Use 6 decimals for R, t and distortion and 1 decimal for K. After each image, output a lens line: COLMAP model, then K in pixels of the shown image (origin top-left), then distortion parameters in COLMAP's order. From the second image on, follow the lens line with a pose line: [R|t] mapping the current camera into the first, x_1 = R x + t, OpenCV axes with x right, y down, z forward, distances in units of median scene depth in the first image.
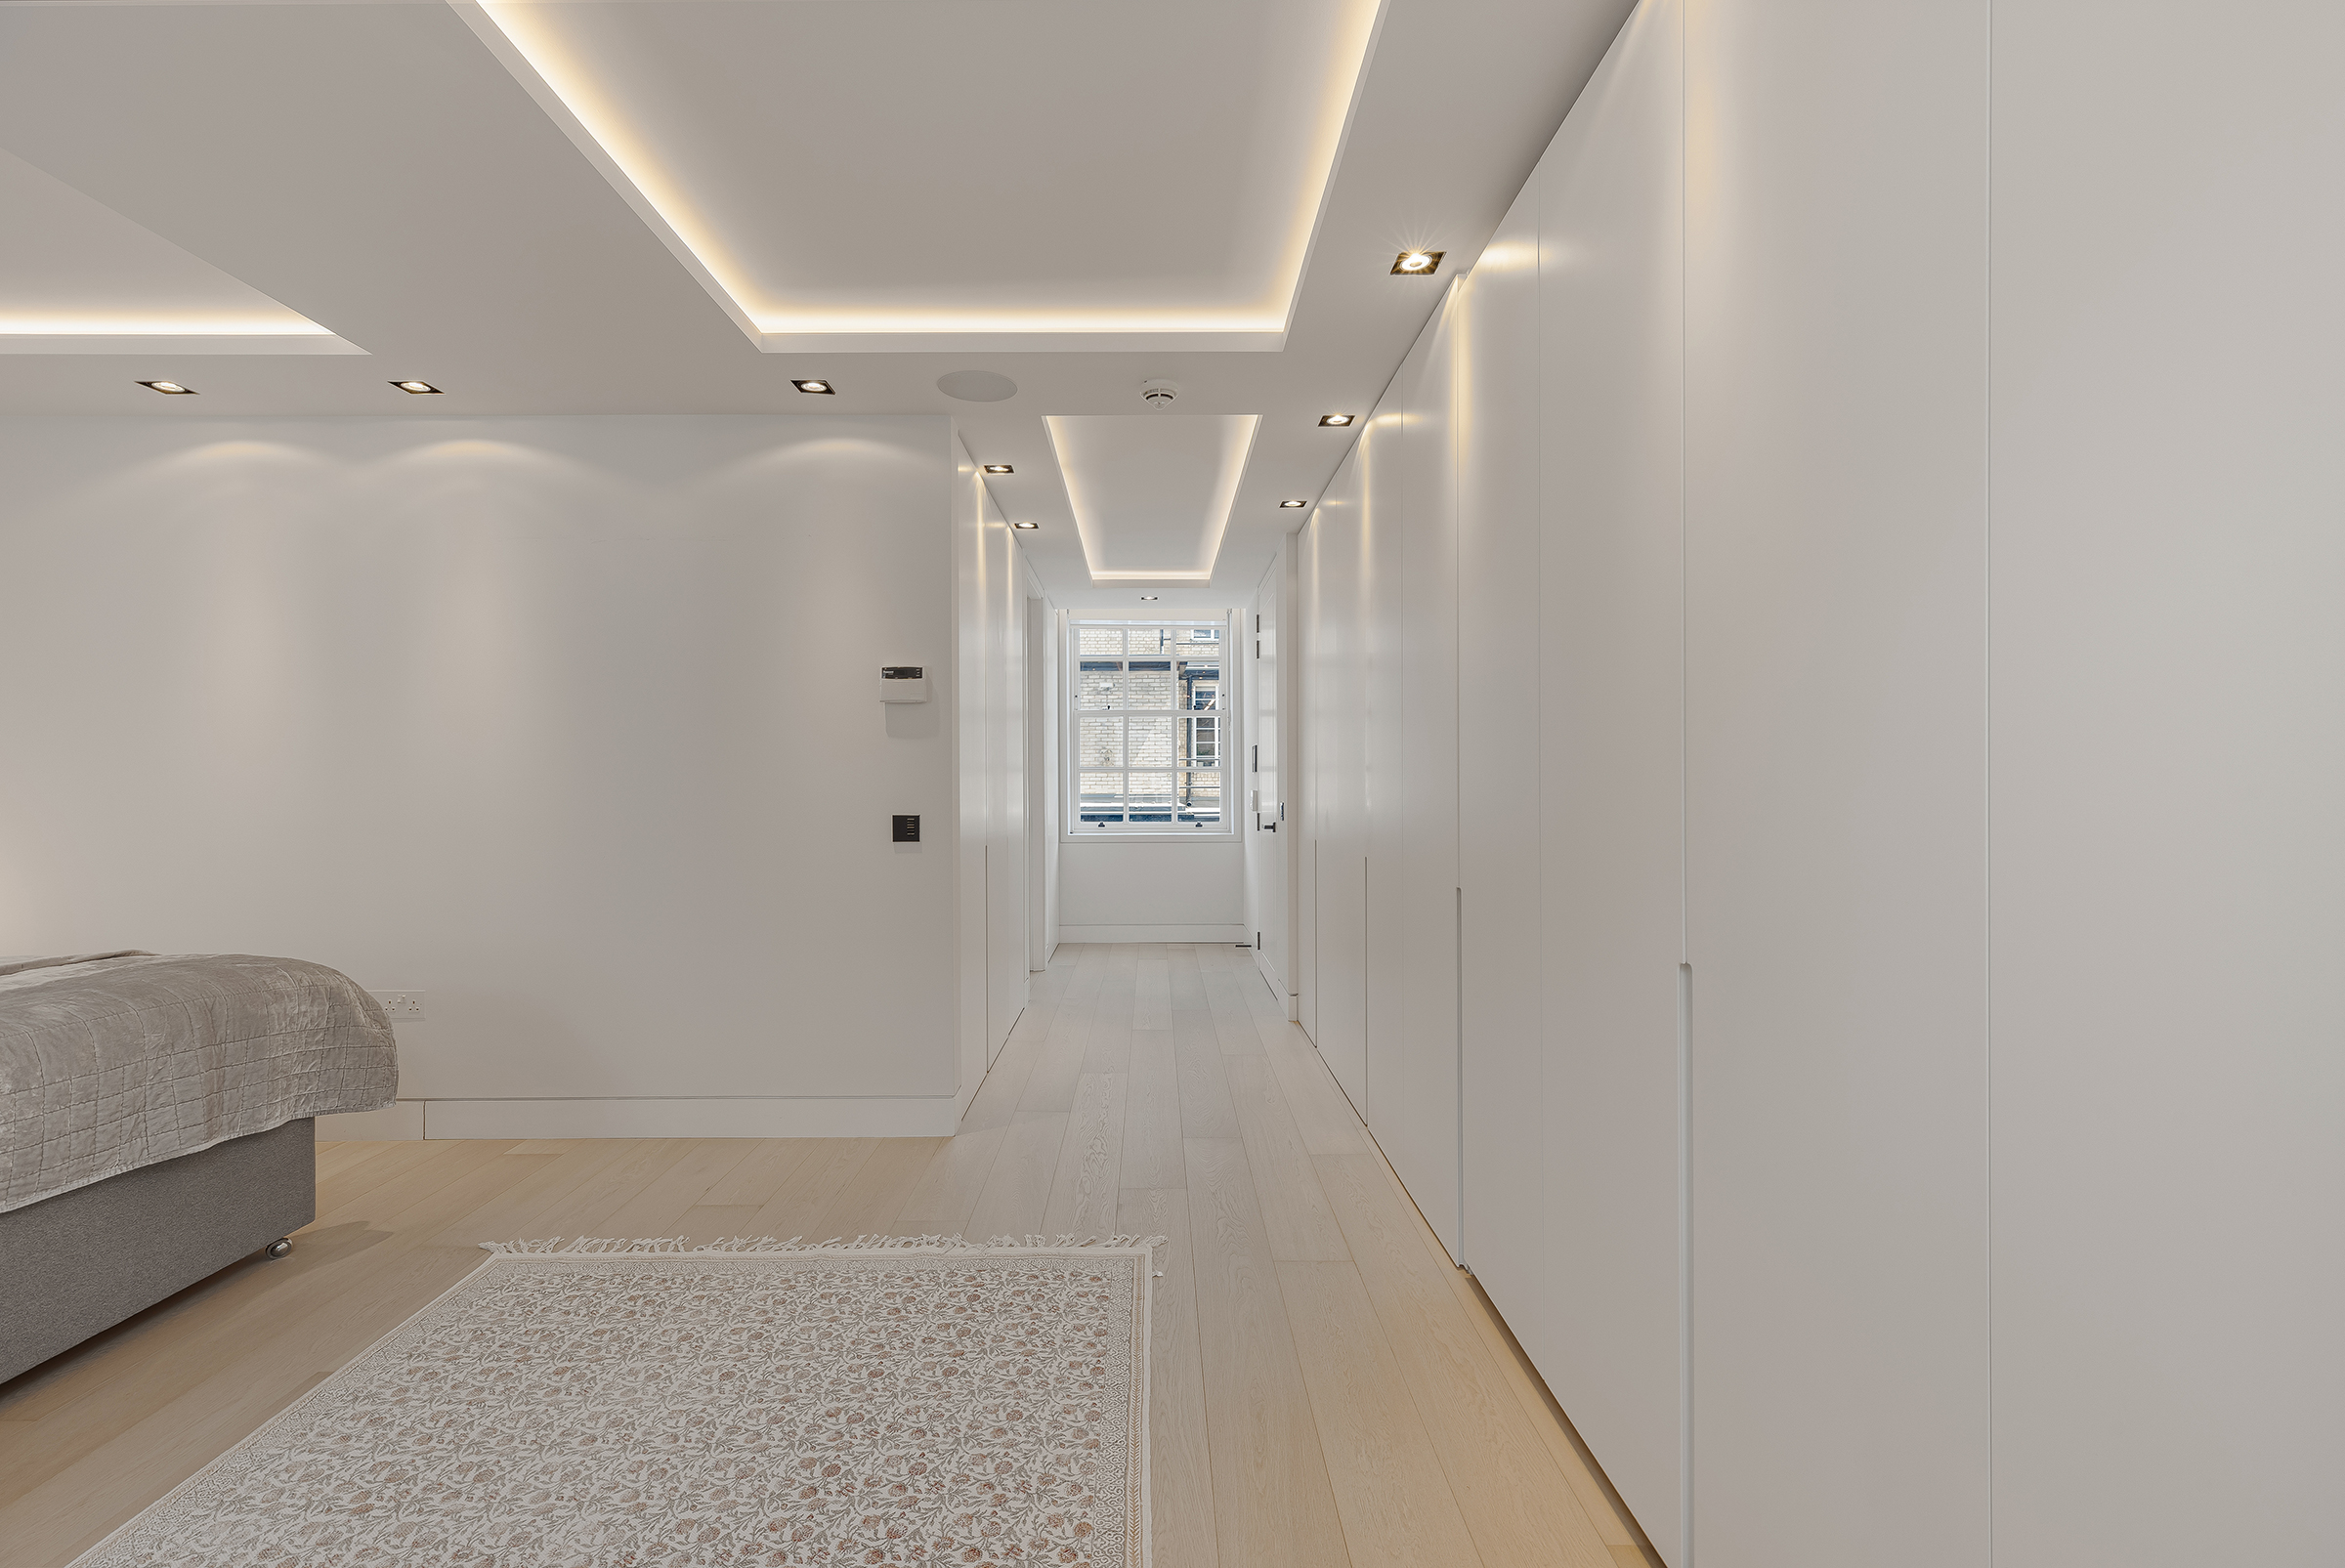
lens RADIAL K [[1080.1, 0, 1172.1], [0, 1080.1, 789.8], [0, 0, 1]] dist [0.004888, -0.001485]
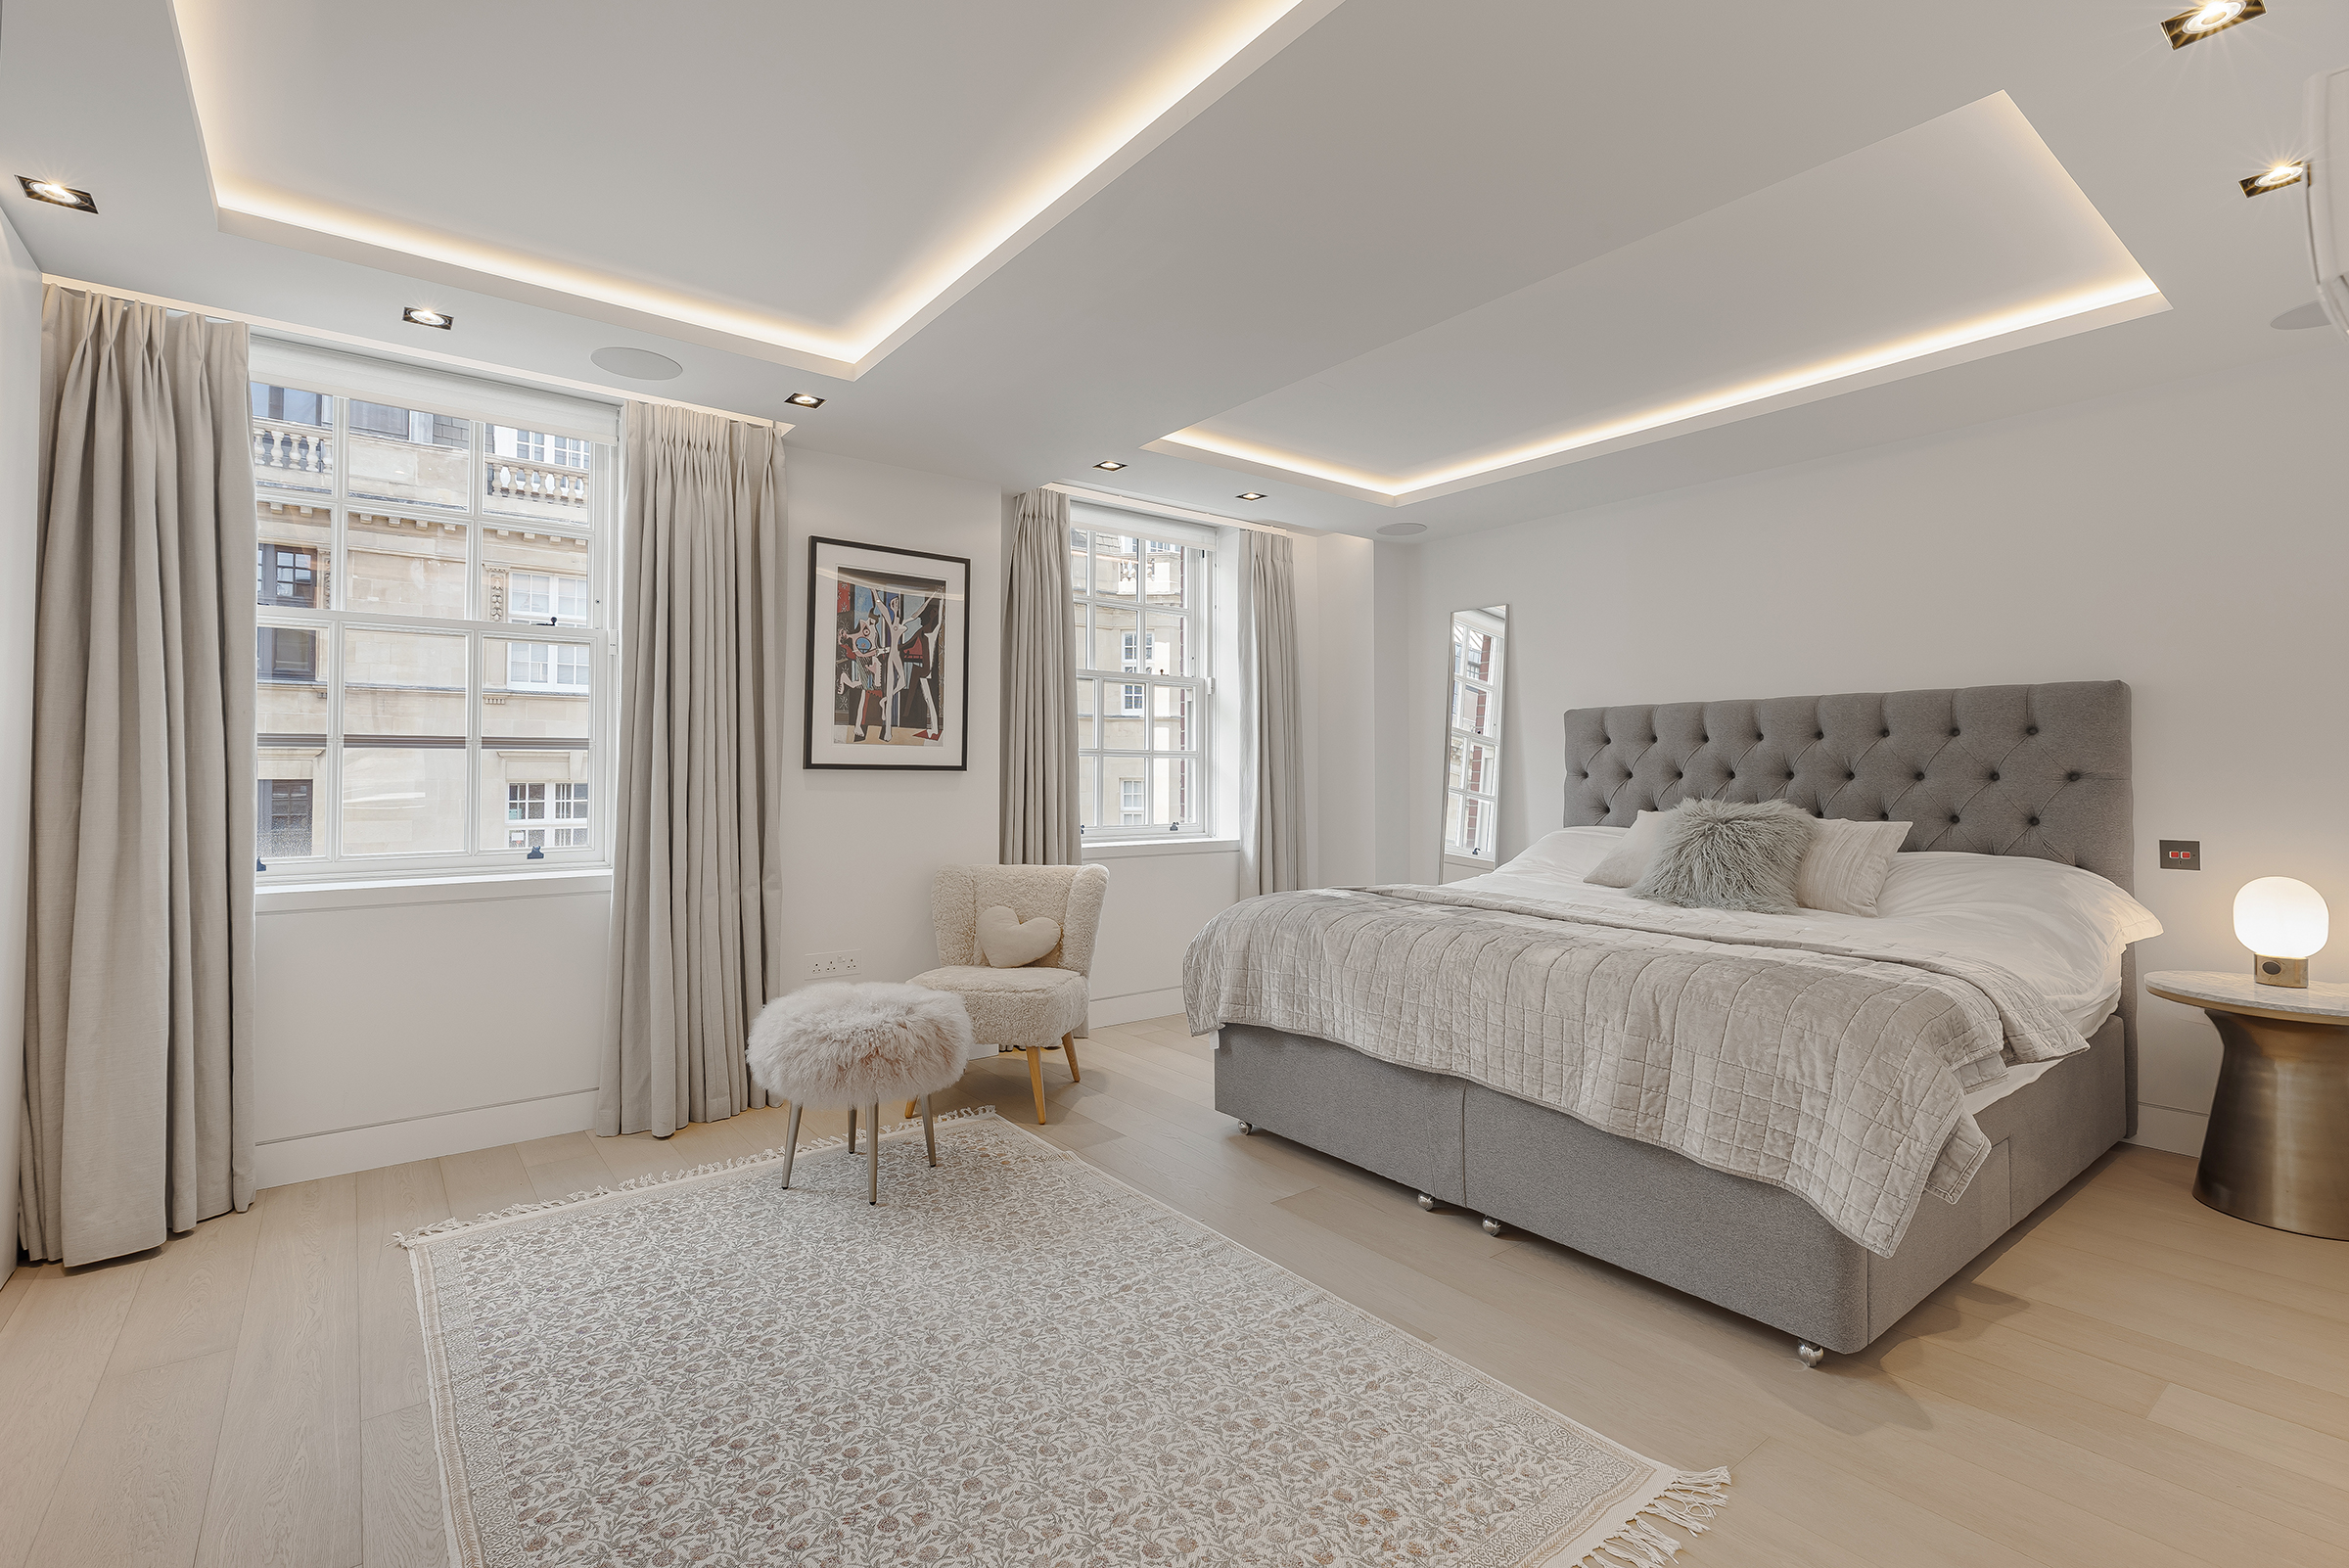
lens RADIAL K [[1082.0, 0, 1189.1], [0, 1082.0, 765.6], [0, 0, 1]] dist [0.004888, -0.001485]
pose [[-0.806997, -0.001242, -0.590554, 0.018092], [0.004875, 0.999950, -0.008764, -0.002872], [0.590535, -0.009952, -0.806951, 1.799382]]
